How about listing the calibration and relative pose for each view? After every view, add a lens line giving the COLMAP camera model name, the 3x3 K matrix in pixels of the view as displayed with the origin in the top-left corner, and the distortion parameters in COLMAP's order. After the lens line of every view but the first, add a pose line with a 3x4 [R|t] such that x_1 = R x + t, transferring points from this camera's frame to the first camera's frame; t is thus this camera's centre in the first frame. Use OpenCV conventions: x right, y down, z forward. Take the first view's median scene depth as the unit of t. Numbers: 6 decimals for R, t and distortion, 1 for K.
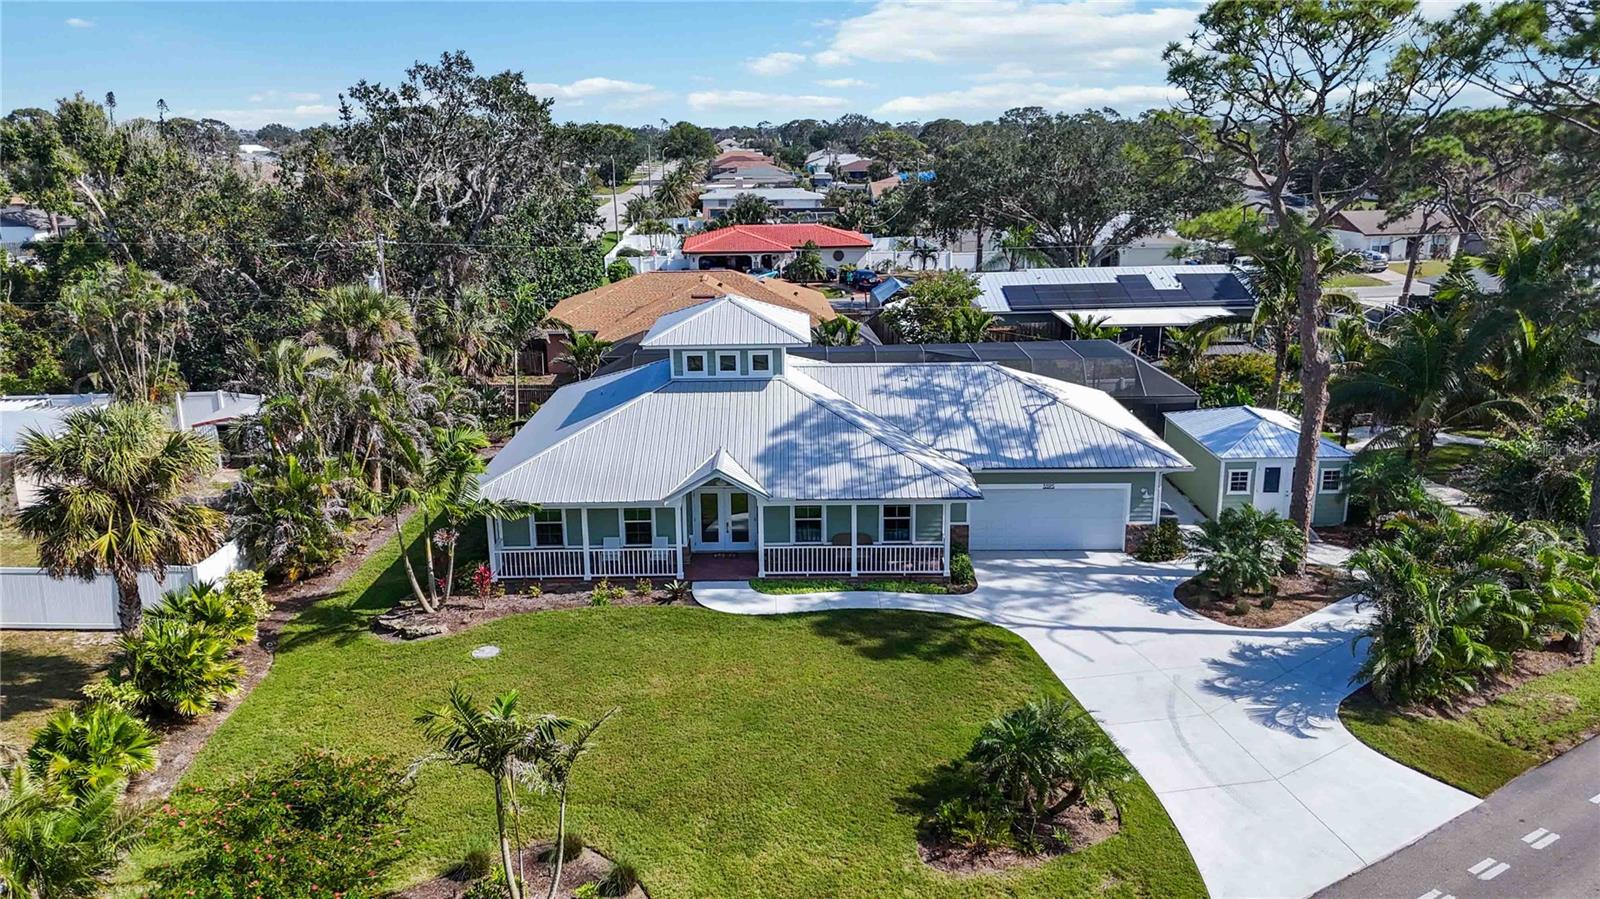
lens RADIAL K [[1186.8, 0, 804.7], [0, 1186.8, 448.9], [0, 0, 1]] dist [0.055620, -0.053489]
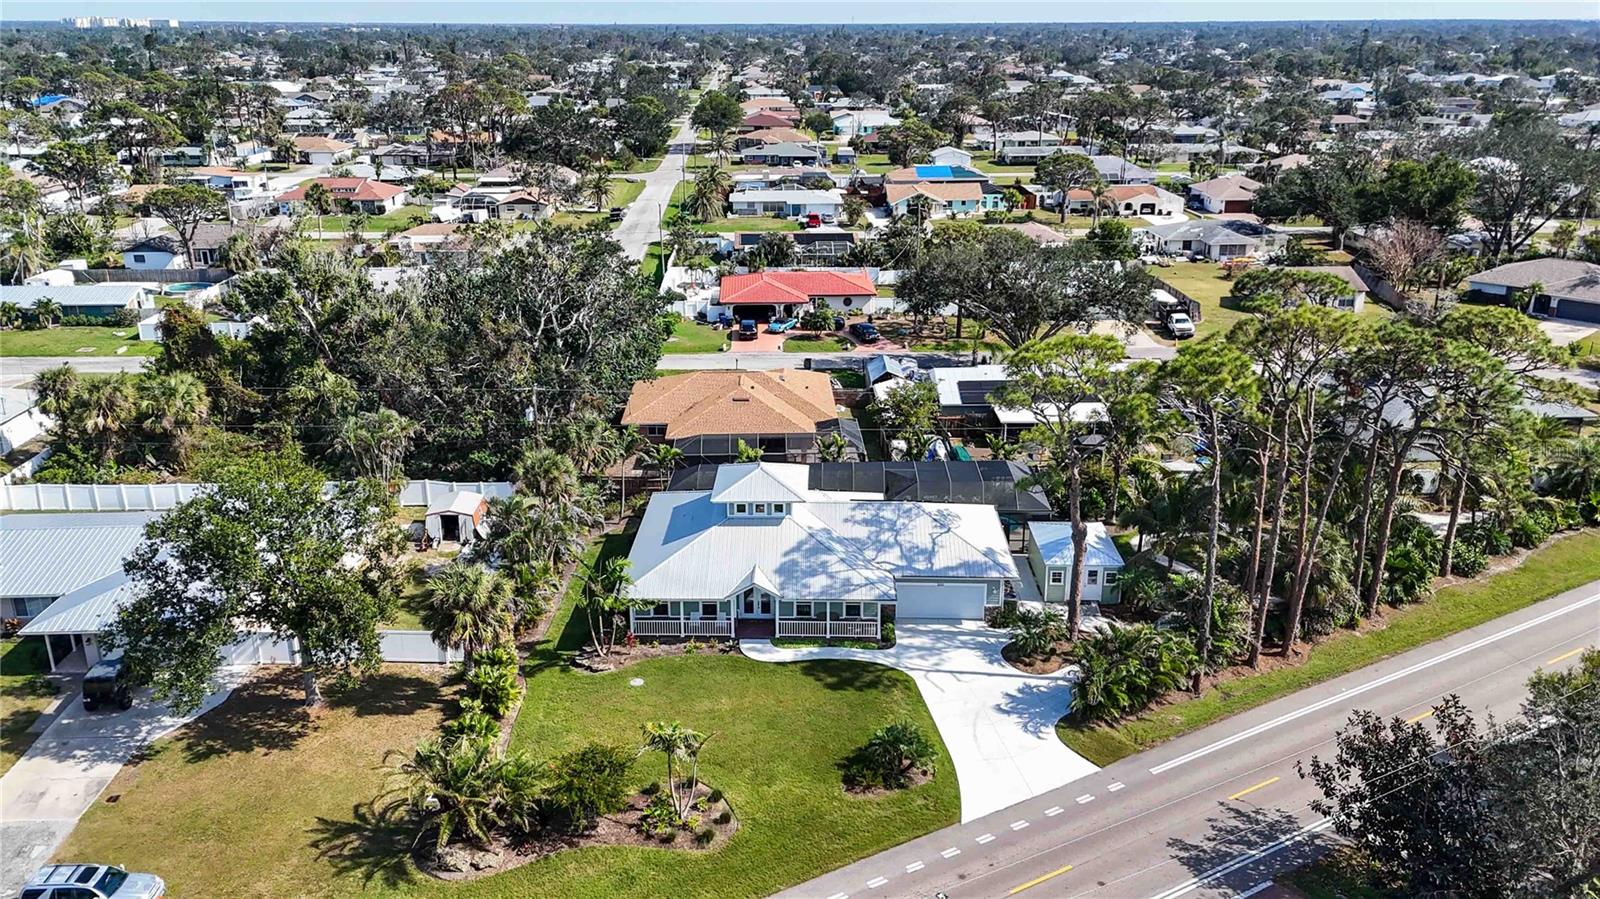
lens RADIAL K [[1251.4, 0, 803.5], [0, 1251.4, 431.6], [0, 0, 1]] dist [0.061594, -0.059236]
pose [[0.999683, 0.015942, -0.019501, 0.037524], [-0.014833, 0.998334, 0.055753, -0.319343], [0.020357, -0.055446, 0.998254, -0.919767]]
